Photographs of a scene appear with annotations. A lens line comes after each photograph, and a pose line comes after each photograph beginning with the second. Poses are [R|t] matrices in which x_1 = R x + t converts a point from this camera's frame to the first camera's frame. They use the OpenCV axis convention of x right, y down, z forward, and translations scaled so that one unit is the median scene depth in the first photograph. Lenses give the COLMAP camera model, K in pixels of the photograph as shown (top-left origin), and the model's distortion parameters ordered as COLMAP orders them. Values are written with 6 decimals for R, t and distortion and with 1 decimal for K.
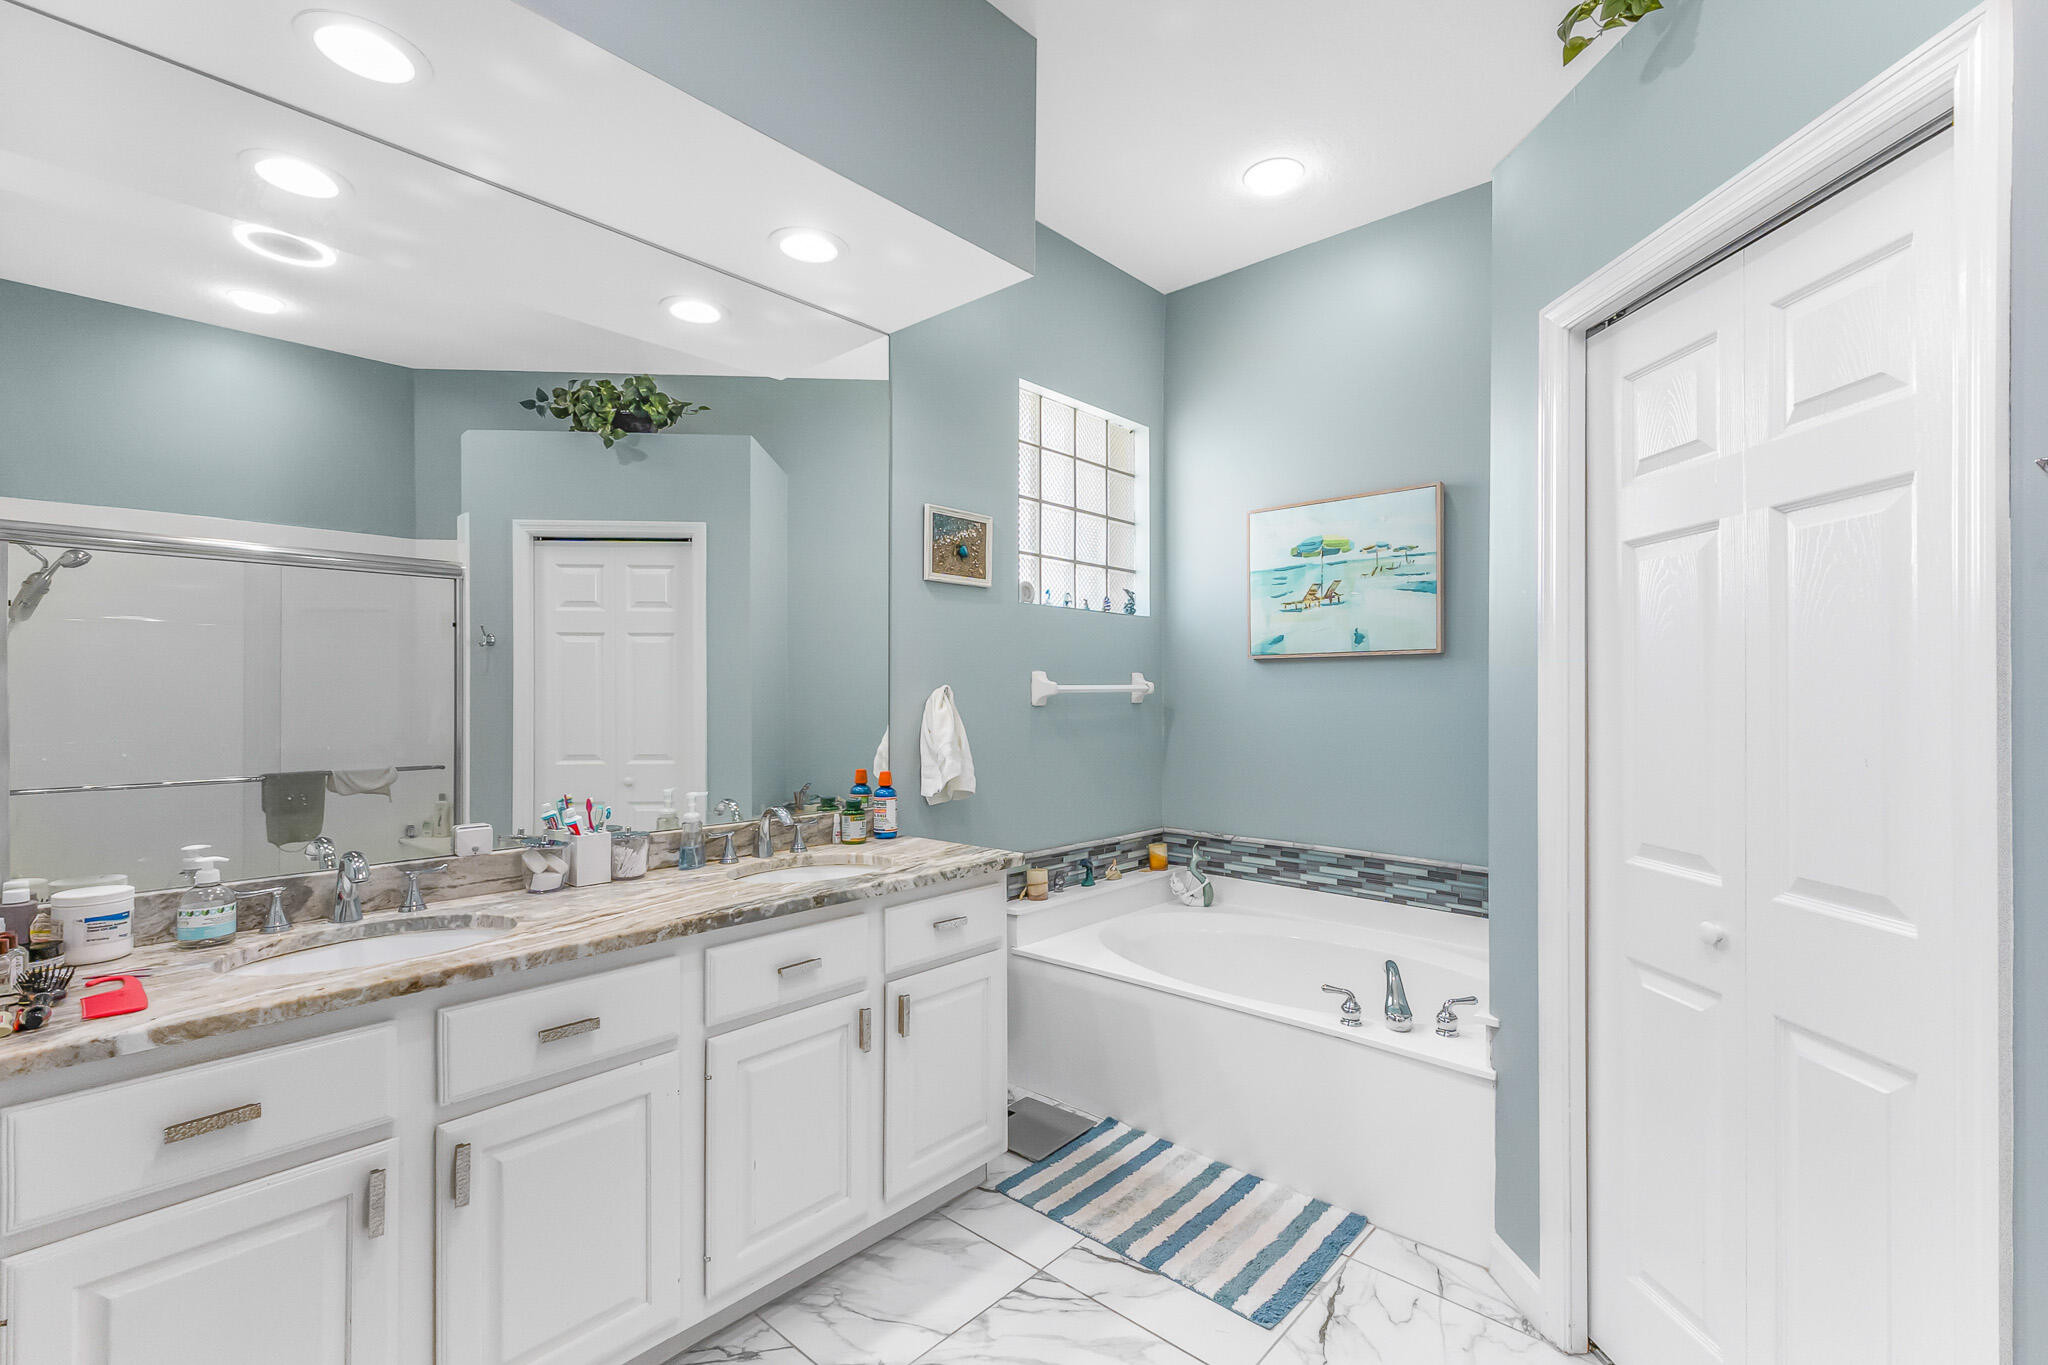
lens RADIAL K [[901.8, 0, 1035.4], [0, 901.8, 692.5], [0, 0, 1]] dist [0.009347, -0.000188]
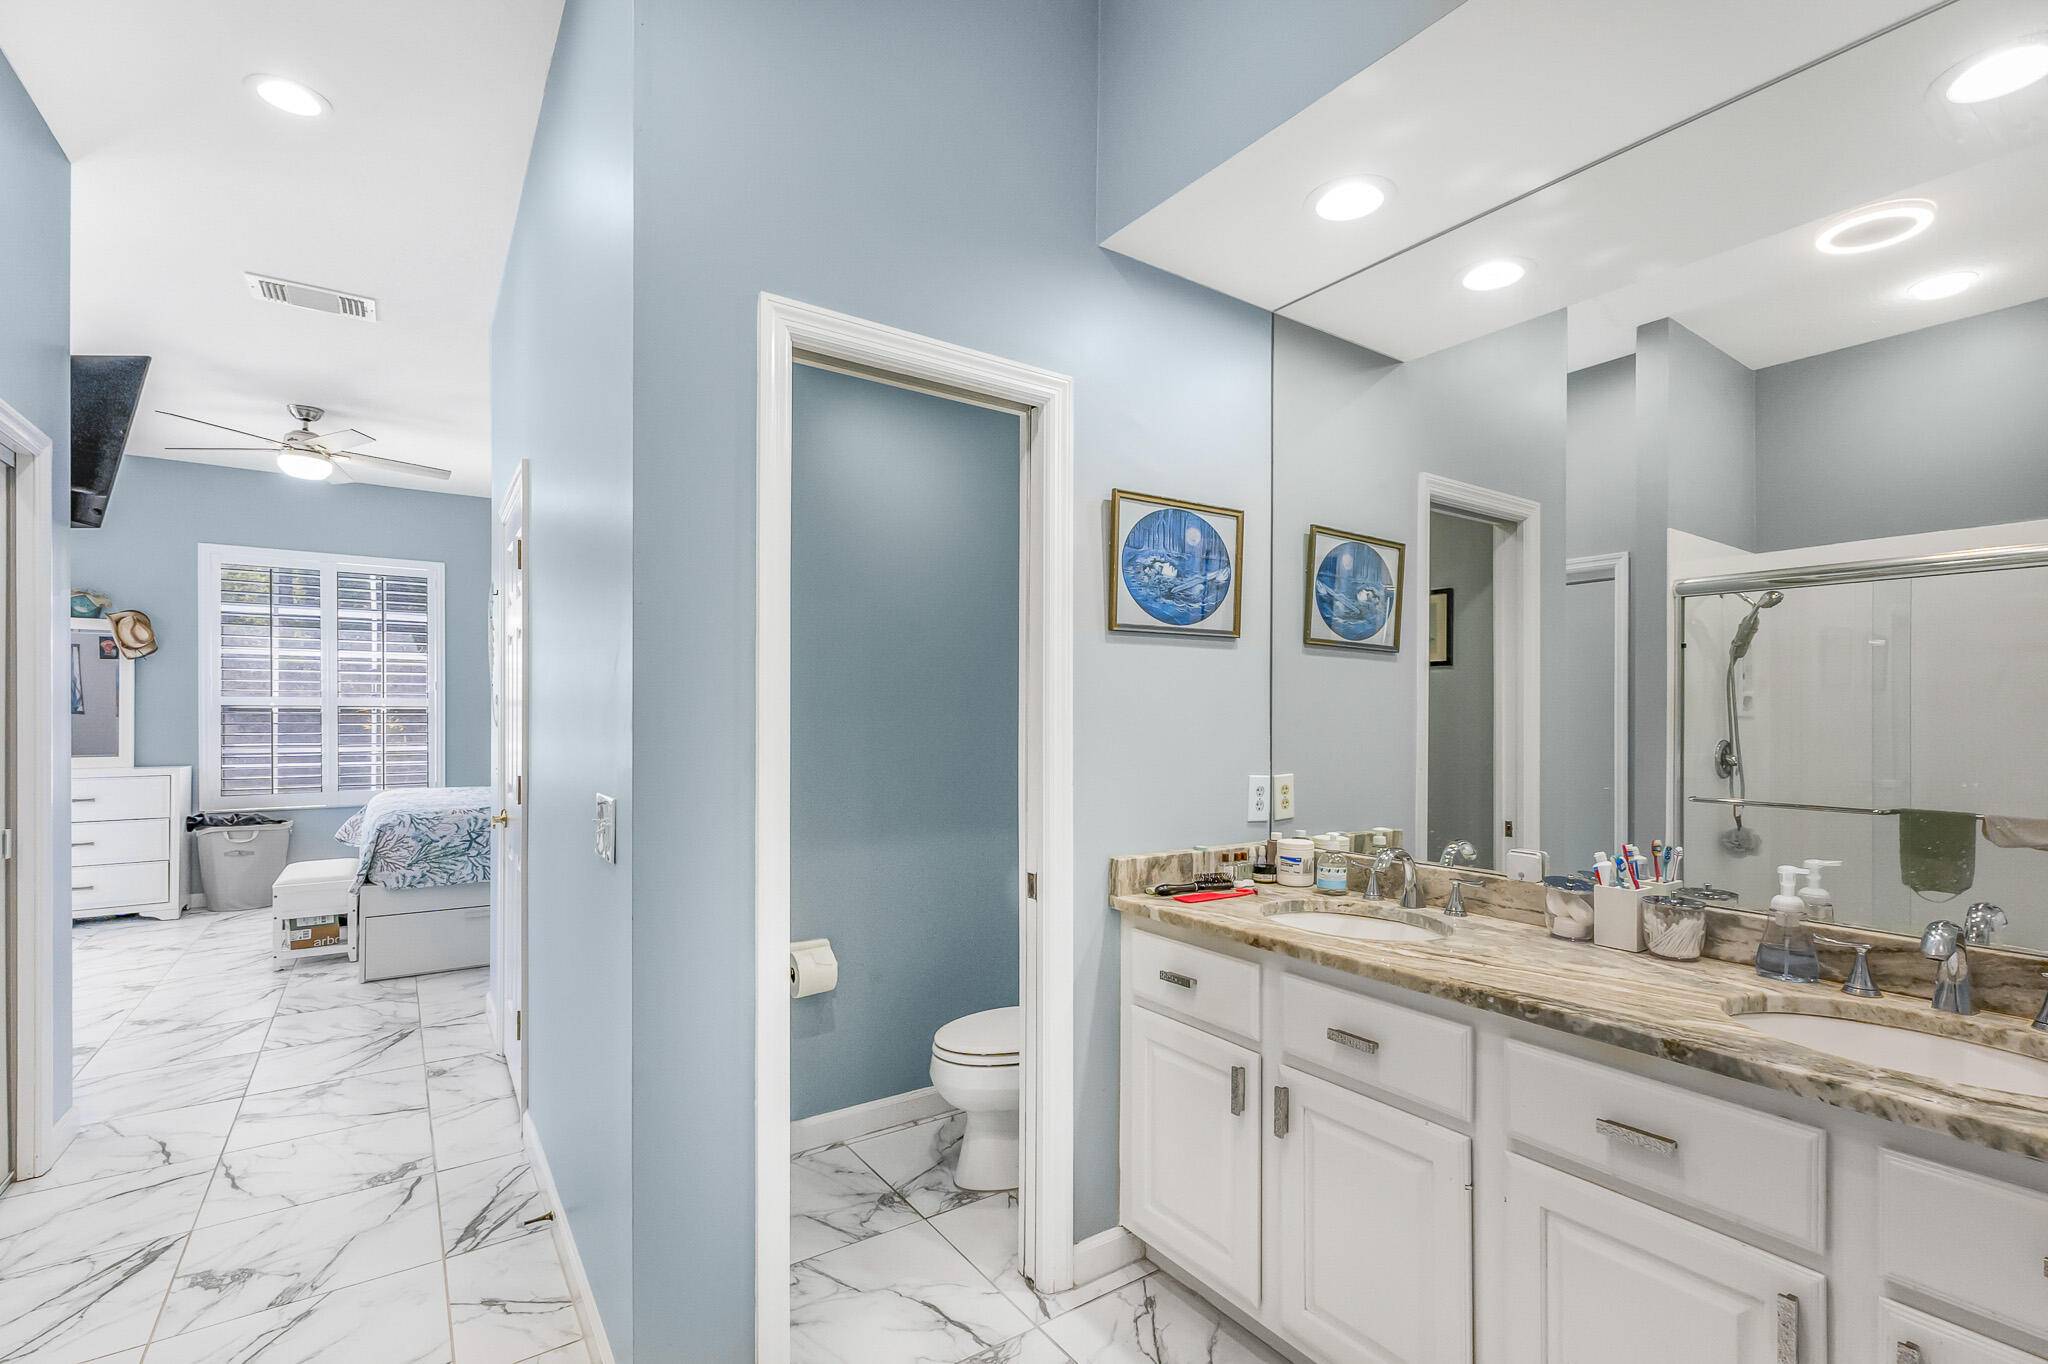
lens RADIAL K [[901.8, 0, 1027.0], [0, 901.8, 716.6], [0, 0, 1]] dist [0.009347, -0.000188]
pose [[-0.215891, 0.000219, -0.976417, 0.484246], [-0.005326, 0.999985, 0.001402, 0.002142], [0.976403, 0.005503, -0.215887, 0.722249]]
